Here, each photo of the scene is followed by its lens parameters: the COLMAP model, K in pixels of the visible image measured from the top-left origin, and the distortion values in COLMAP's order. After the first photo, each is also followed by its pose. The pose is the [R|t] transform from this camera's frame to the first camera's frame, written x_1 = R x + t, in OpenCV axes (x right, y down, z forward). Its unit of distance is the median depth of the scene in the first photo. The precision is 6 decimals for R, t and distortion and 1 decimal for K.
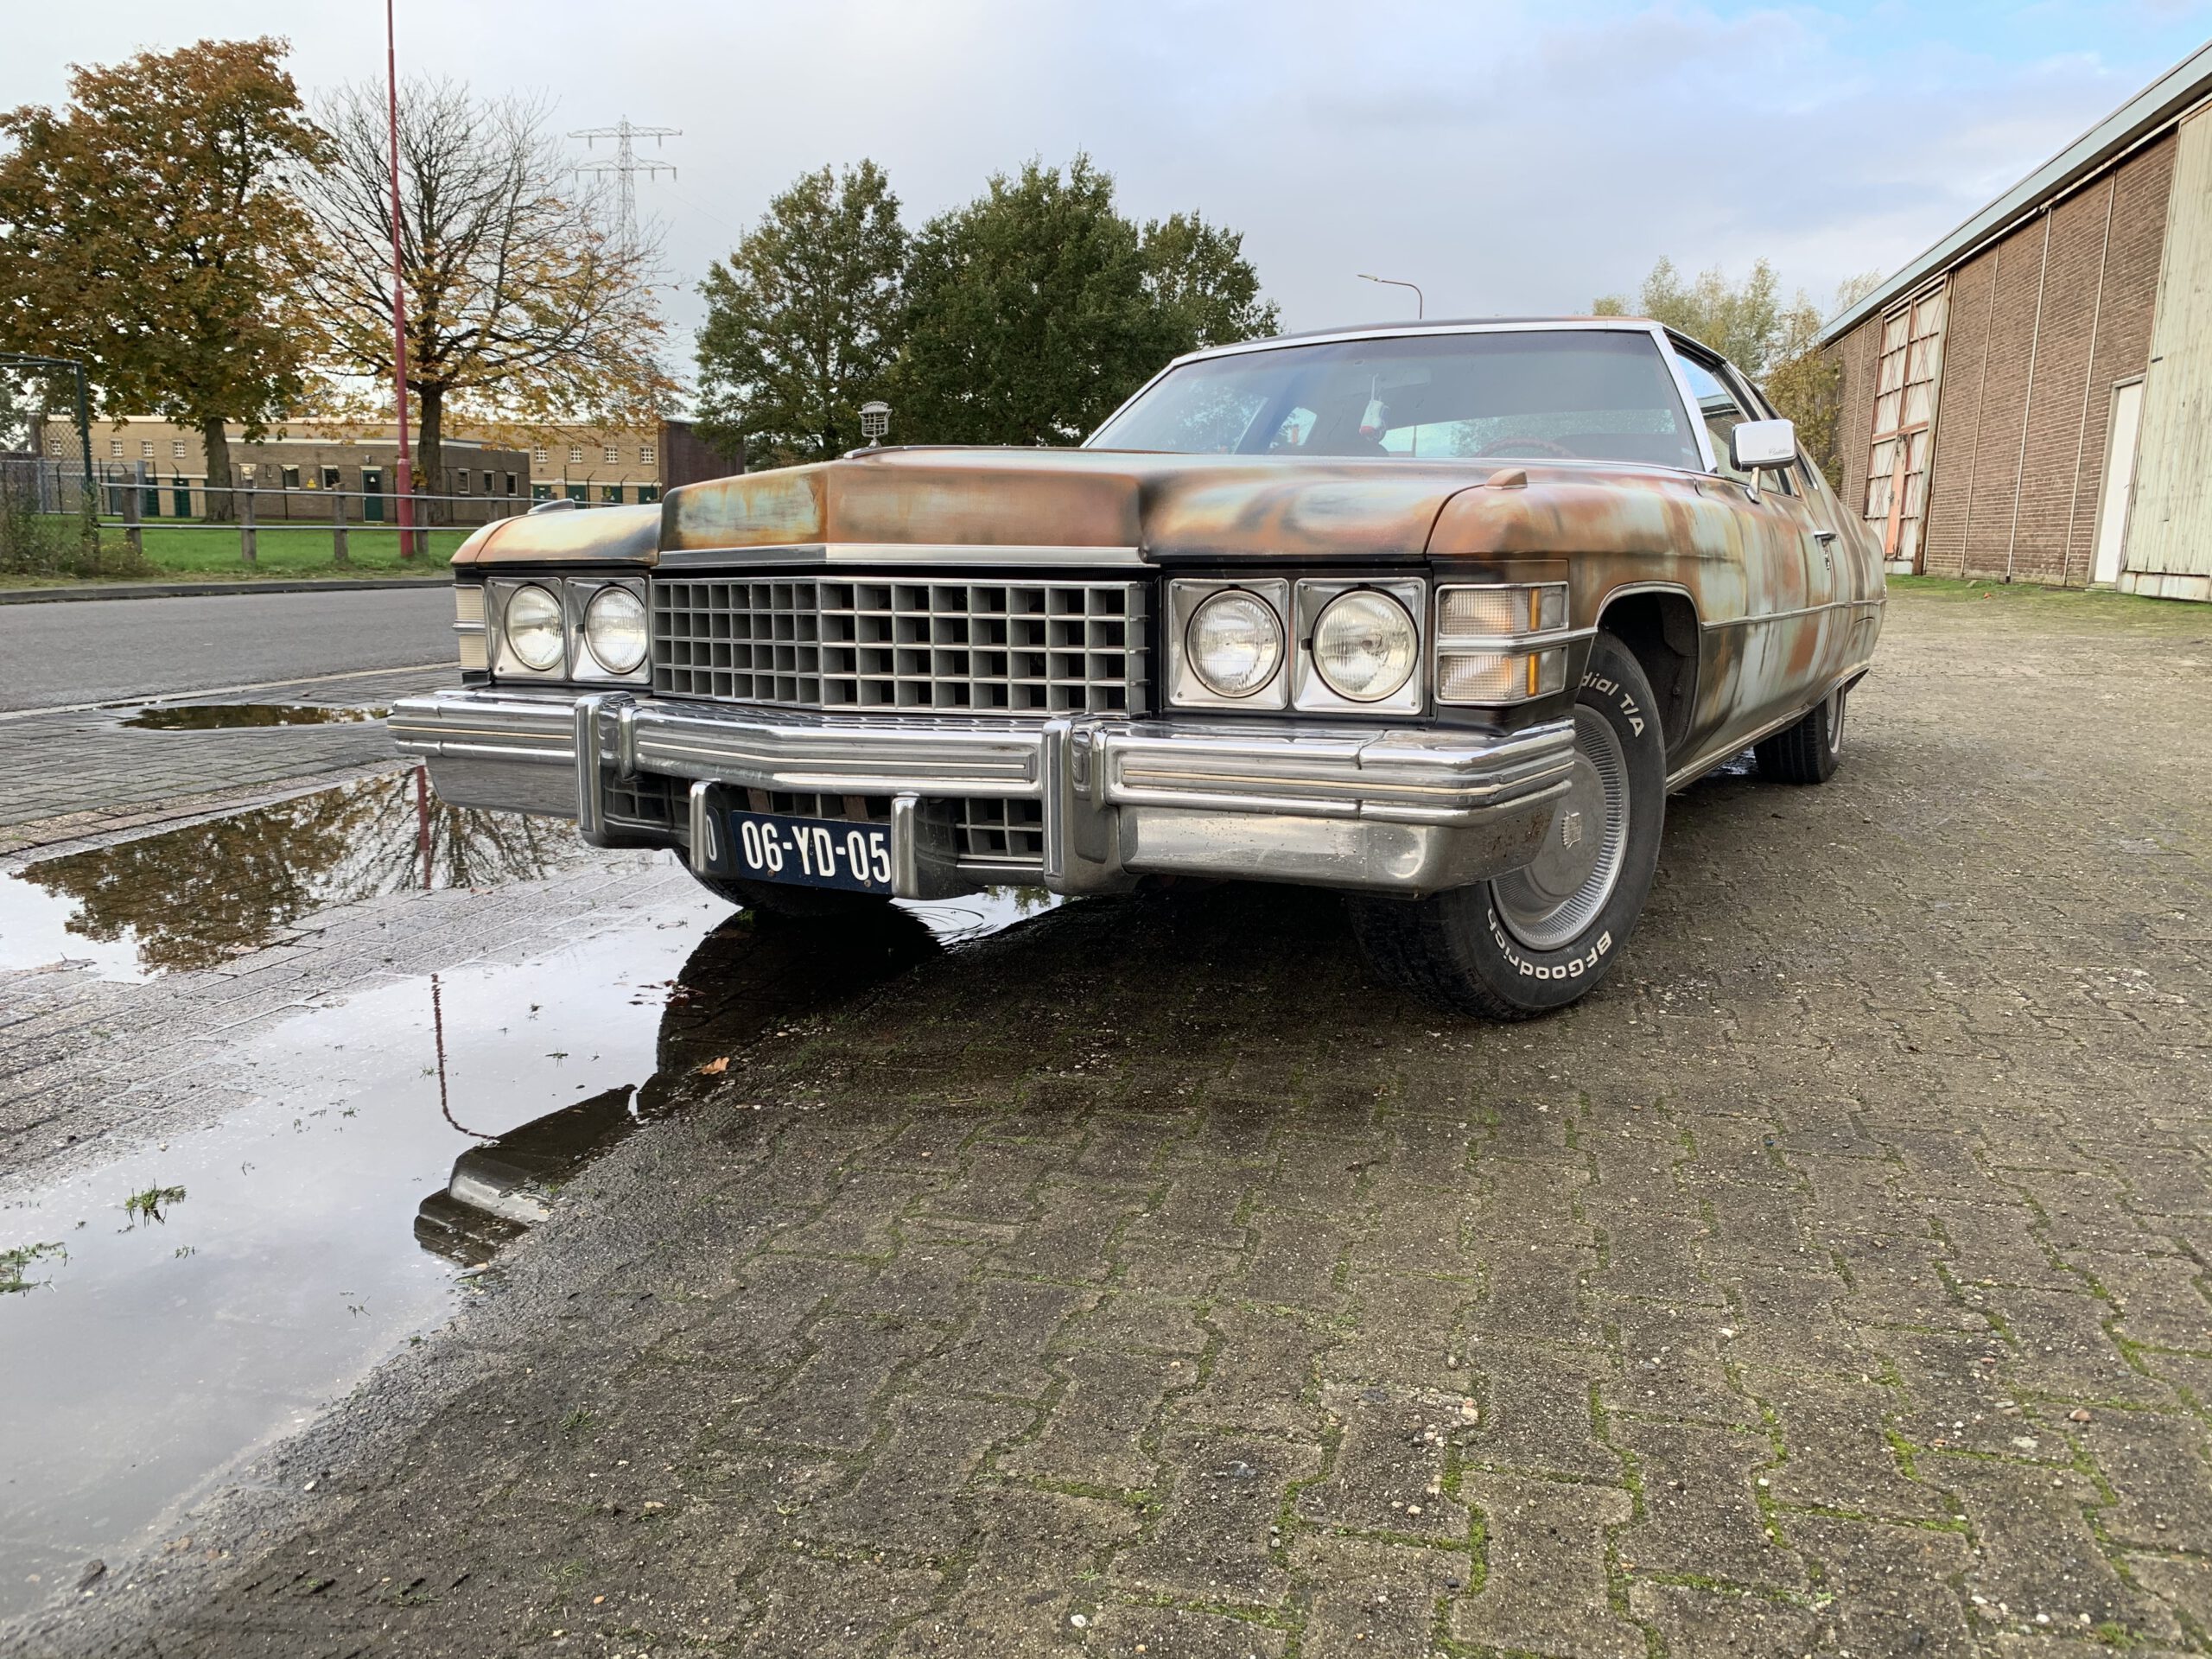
lens RADIAL K [[1673.7, 0, 1114.6], [0, 1673.7, 850.2], [0, 0, 1]] dist [0.008210, -0.000985]
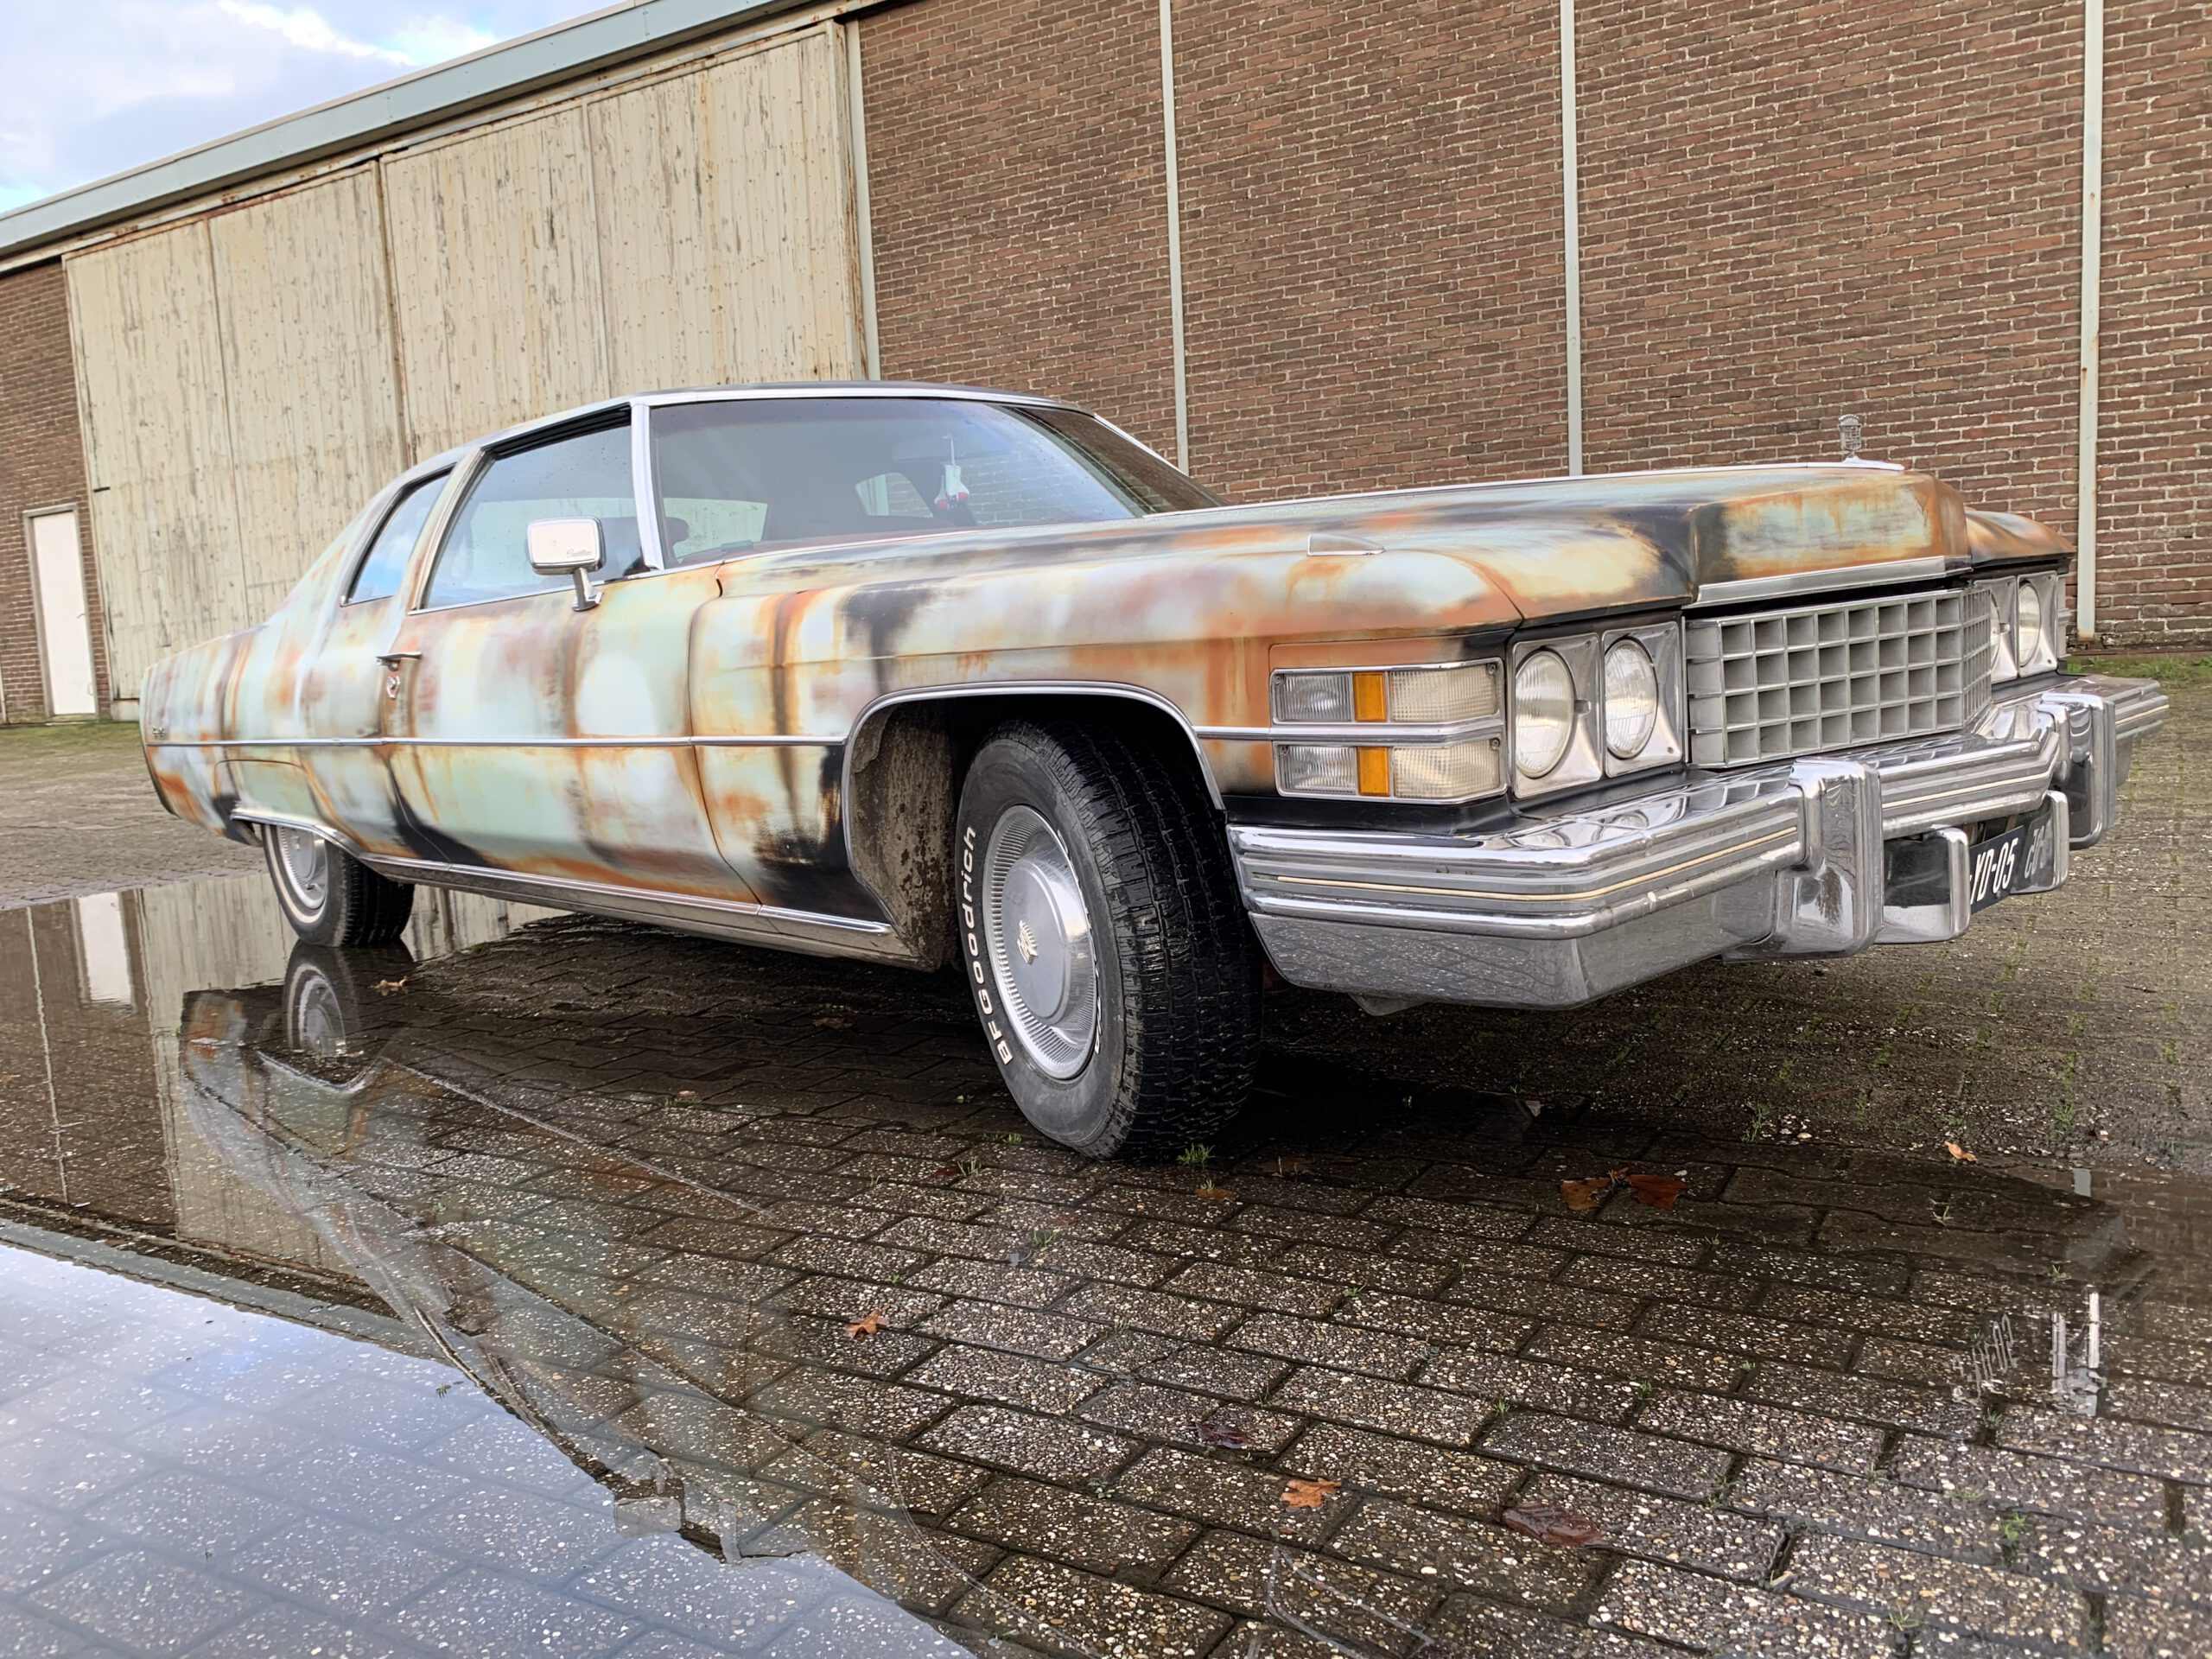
lens RADIAL K [[1695.4, 0, 1091.2], [0, 1695.4, 820.8], [0, 0, 1]] dist [0.010109, -0.004246]
pose [[0.300151, -0.140312, 0.943516, -0.320432], [0.236617, 0.969160, 0.068853, -0.056216], [-0.924079, 0.202585, 0.324095, 0.299123]]
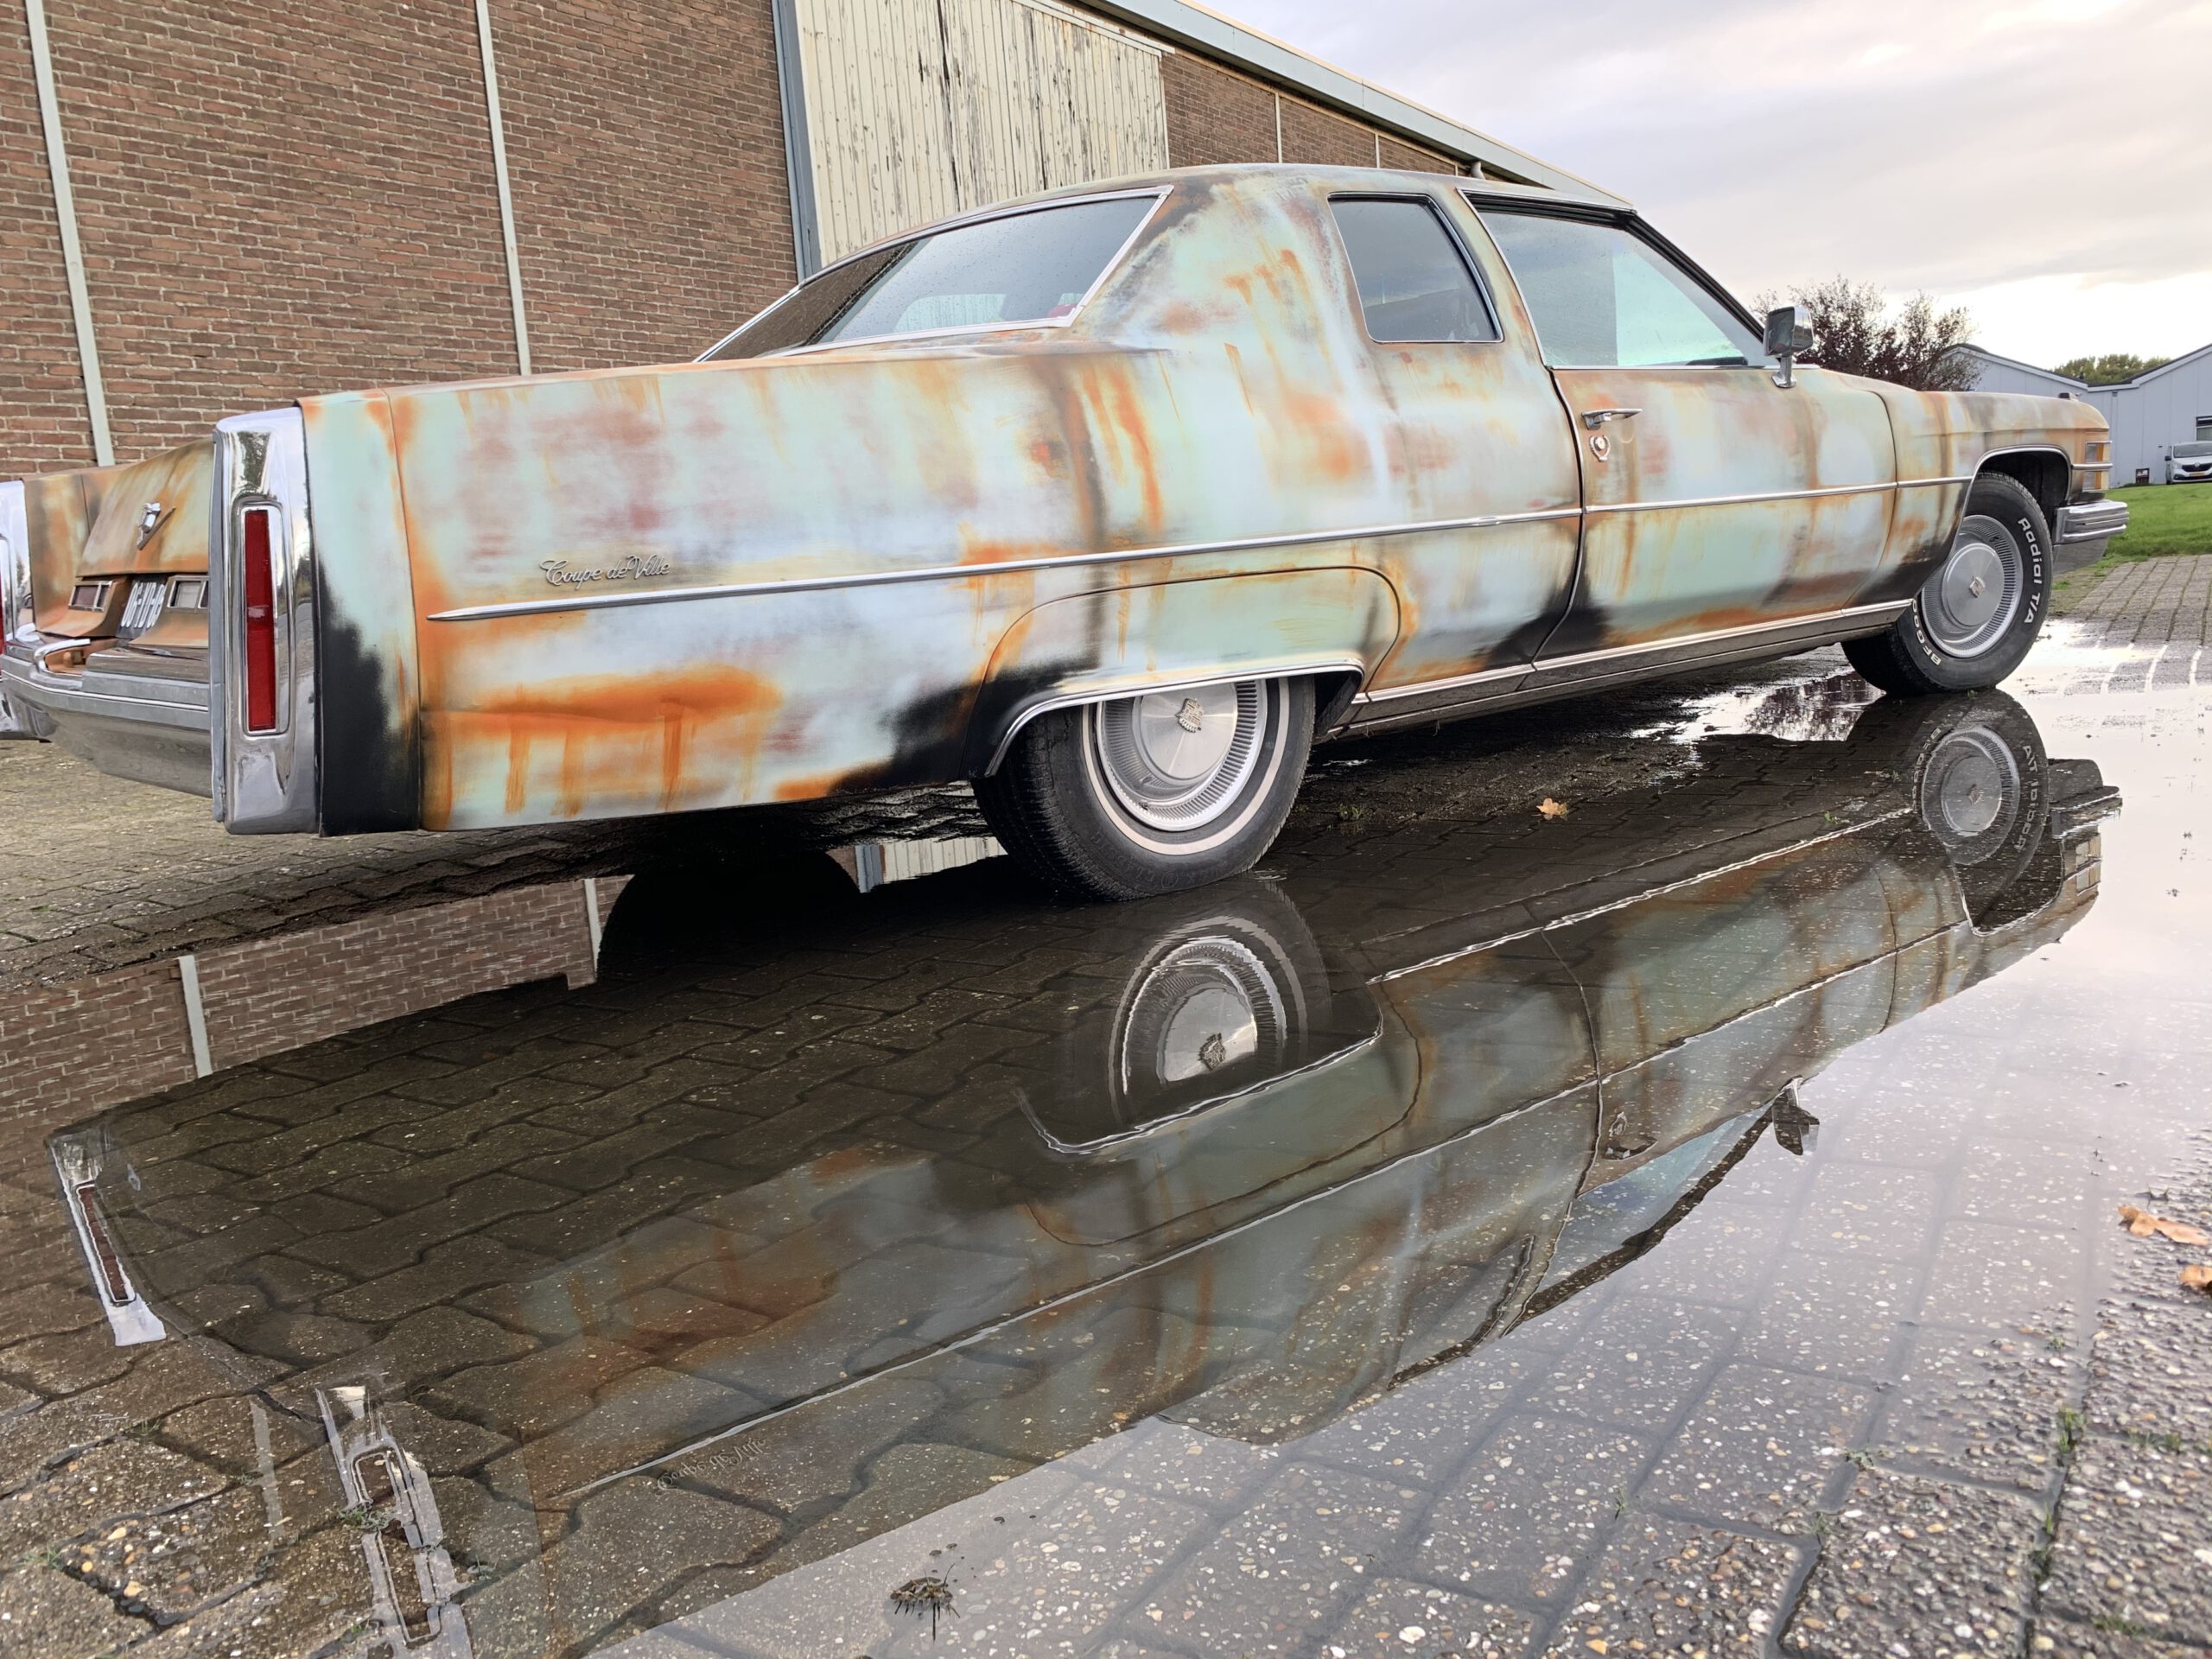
lens RADIAL K [[1695.4, 0, 1091.2], [0, 1695.4, 820.8], [0, 0, 1]] dist [0.010109, -0.004246]
pose [[-0.939862, -0.004533, 0.341523, -0.001148], [0.114952, 0.937382, 0.328787, -0.156361], [-0.321628, 0.348273, -0.880489, 0.965012]]
